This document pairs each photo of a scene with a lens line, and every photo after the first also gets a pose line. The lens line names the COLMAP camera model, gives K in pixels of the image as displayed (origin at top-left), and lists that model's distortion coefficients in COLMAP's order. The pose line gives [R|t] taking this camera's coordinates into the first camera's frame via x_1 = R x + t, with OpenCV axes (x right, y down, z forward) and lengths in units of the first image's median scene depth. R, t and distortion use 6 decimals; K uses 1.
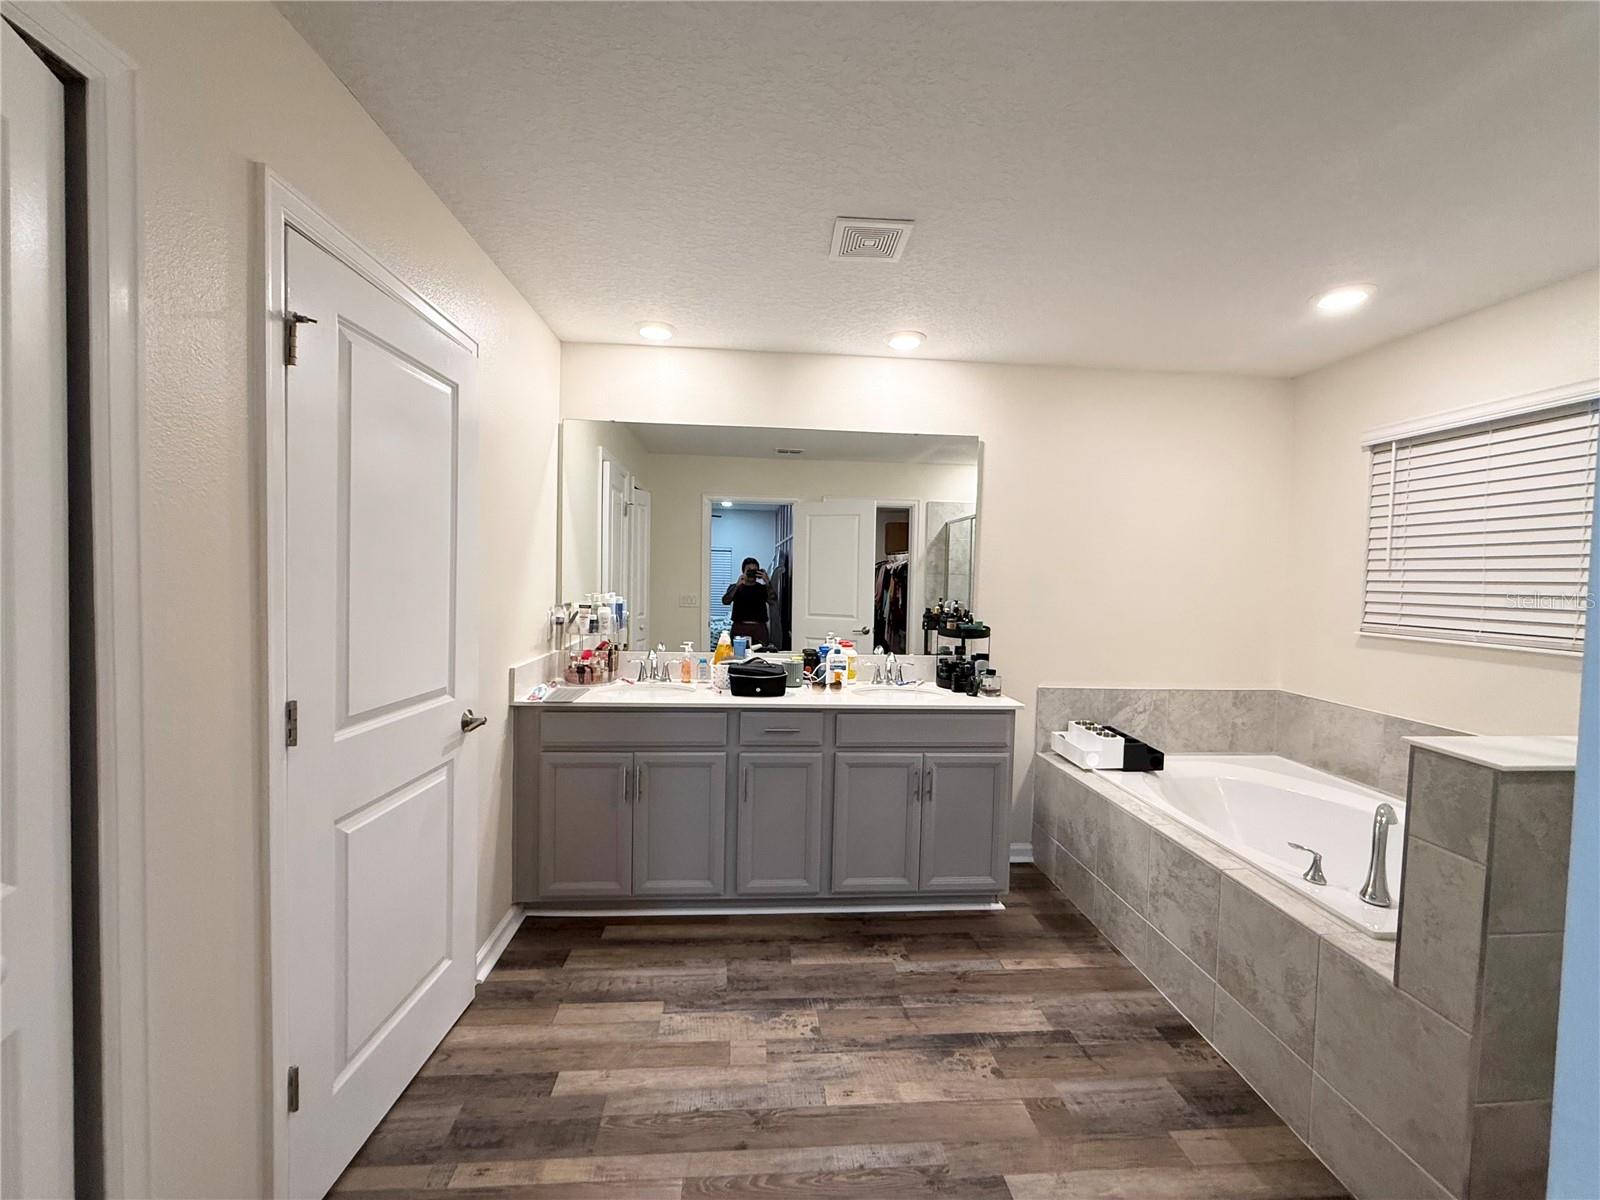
lens RADIAL K [[637.7, 0, 796.2], [0, 637.7, 598.9], [0, 0, 1]] dist [0.000836, -0.000174]
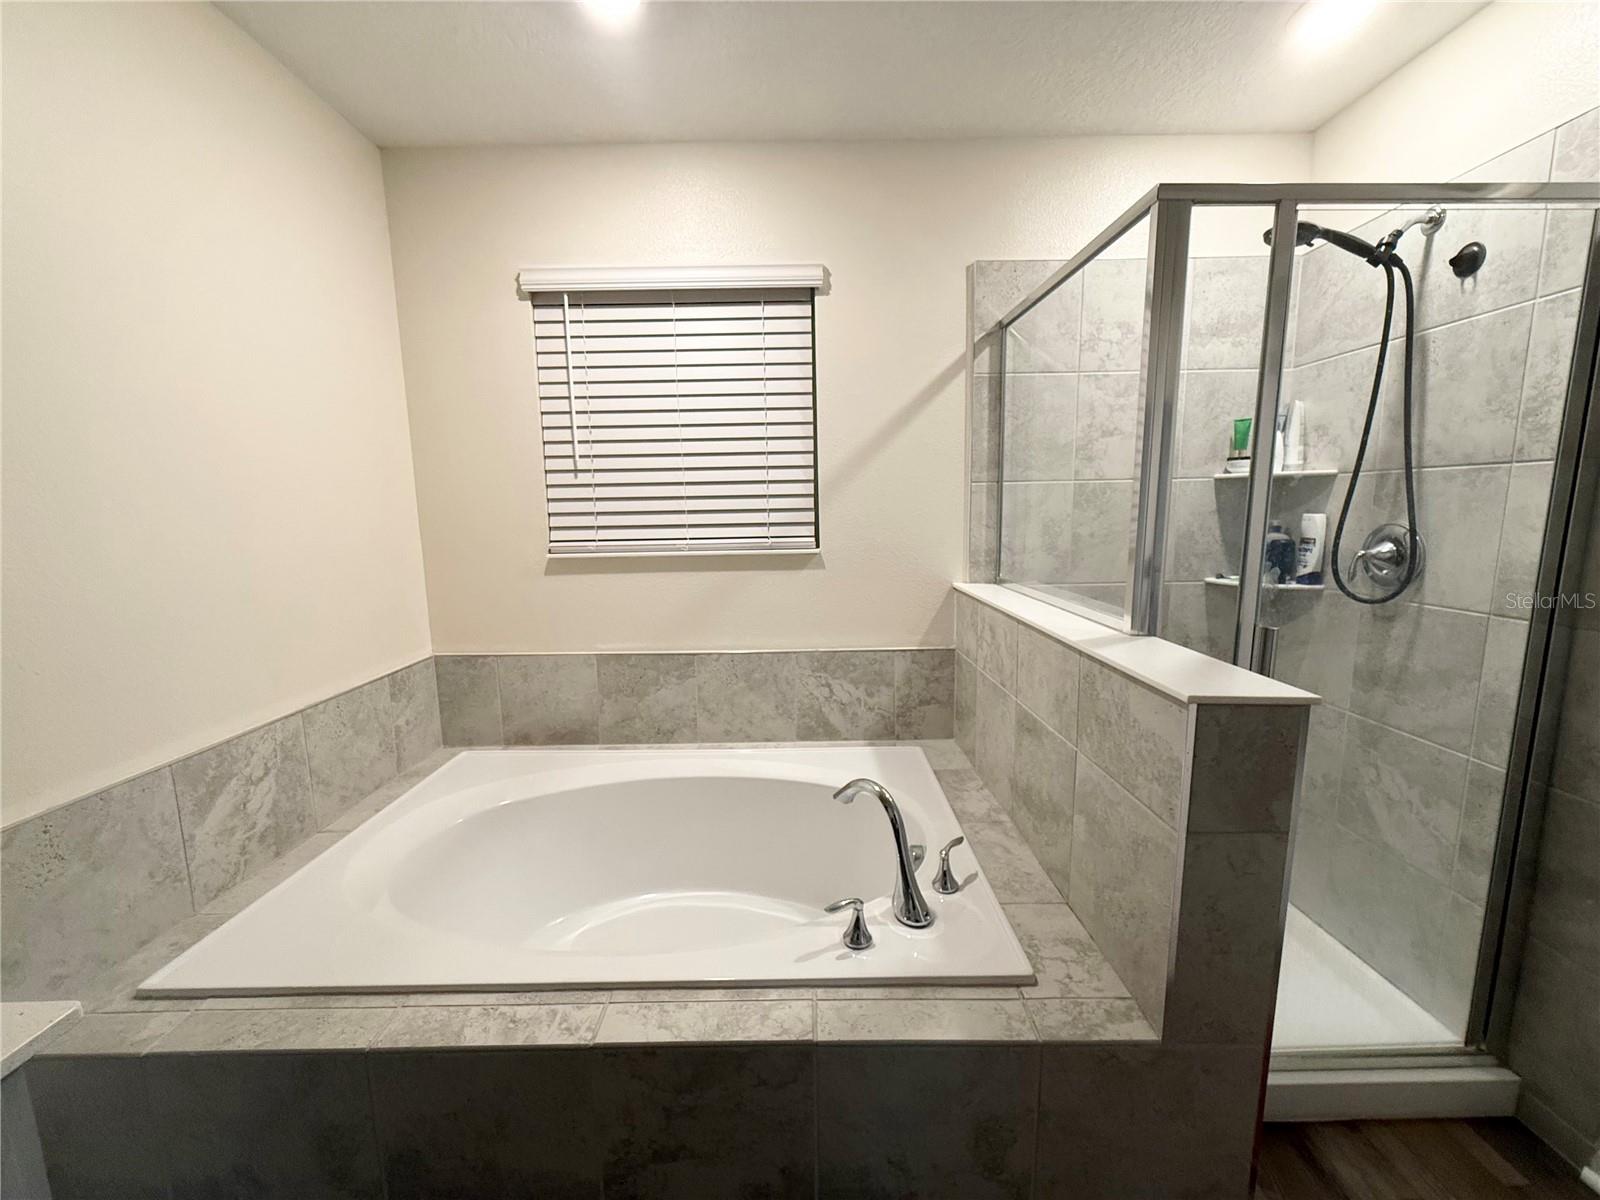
lens RADIAL K [[637.7, 0, 796.2], [0, 637.7, 598.9], [0, 0, 1]] dist [0.000836, -0.000174]
pose [[0.061431, -0.166668, 0.984098, 0.149121], [0.054584, 0.985045, 0.163421, -0.002672], [-0.996618, 0.043676, 0.069610, 0.633413]]
